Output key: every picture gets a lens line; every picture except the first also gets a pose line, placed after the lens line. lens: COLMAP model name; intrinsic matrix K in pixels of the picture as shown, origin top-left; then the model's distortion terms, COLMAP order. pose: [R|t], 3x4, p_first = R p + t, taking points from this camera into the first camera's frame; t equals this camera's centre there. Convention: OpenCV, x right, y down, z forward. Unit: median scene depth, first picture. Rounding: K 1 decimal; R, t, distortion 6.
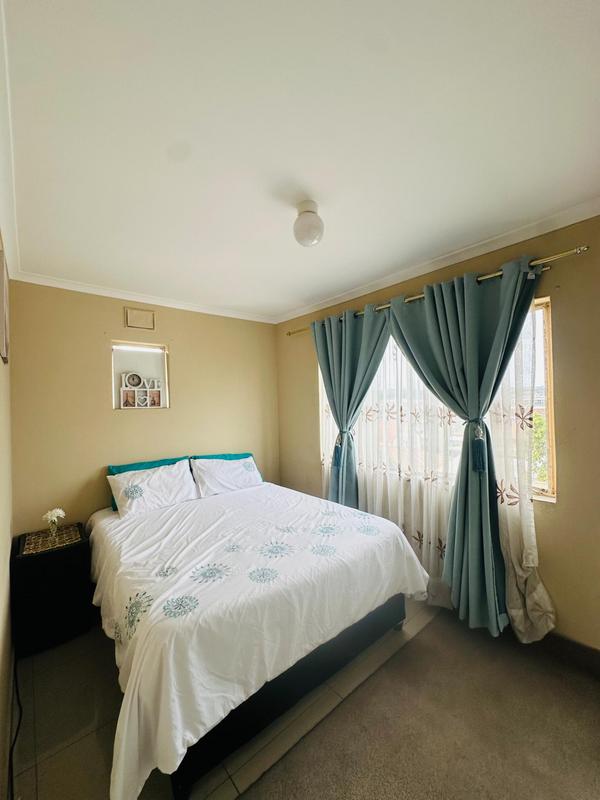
lens RADIAL K [[320.4, 0, 304.6], [0, 320.4, 402.0], [0, 0, 1]] dist [-0.002974, -0.000250]
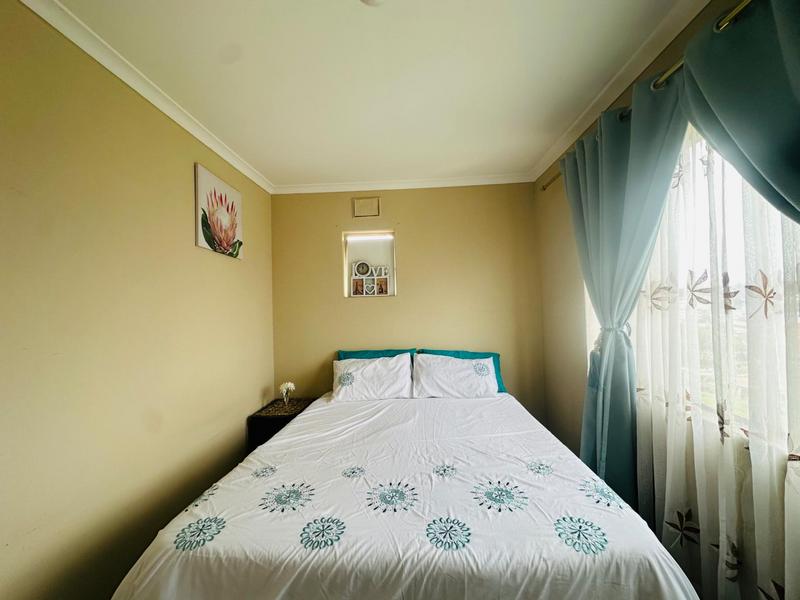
lens RADIAL K [[320.4, 0, 400.8], [0, 320.4, 299.0], [0, 0, 1]] dist [-0.002974, -0.000250]
pose [[0.741348, -0.018396, -0.670868, 0.236369], [0.014607, 0.999830, -0.011274, 0.041088], [0.670962, -0.001442, 0.741491, 0.334216]]
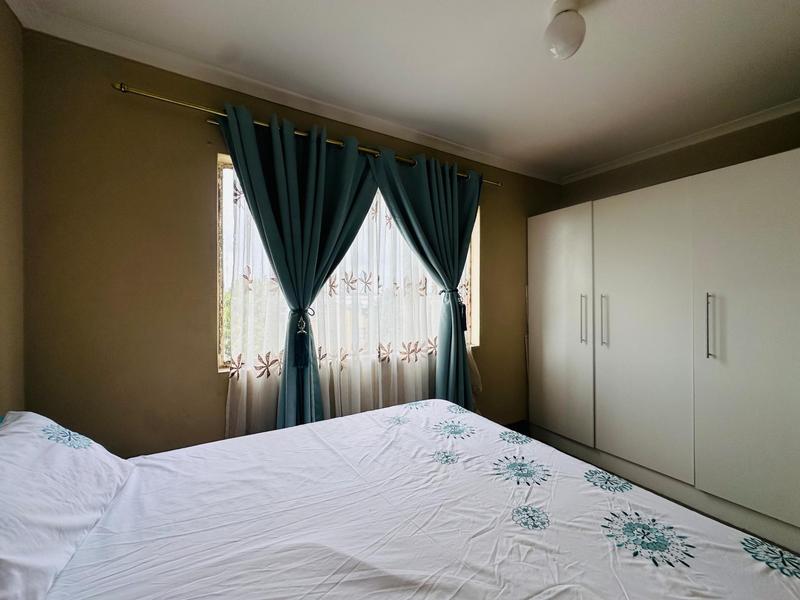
lens RADIAL K [[320.4, 0, 400.2], [0, 320.4, 302.6], [0, 0, 1]] dist [-0.002974, -0.000250]
pose [[0.160665, 0.004987, 0.986996, -0.483034], [-0.001531, 0.999987, -0.004804, 0.080476], [-0.987008, -0.000740, 0.160671, 0.719993]]
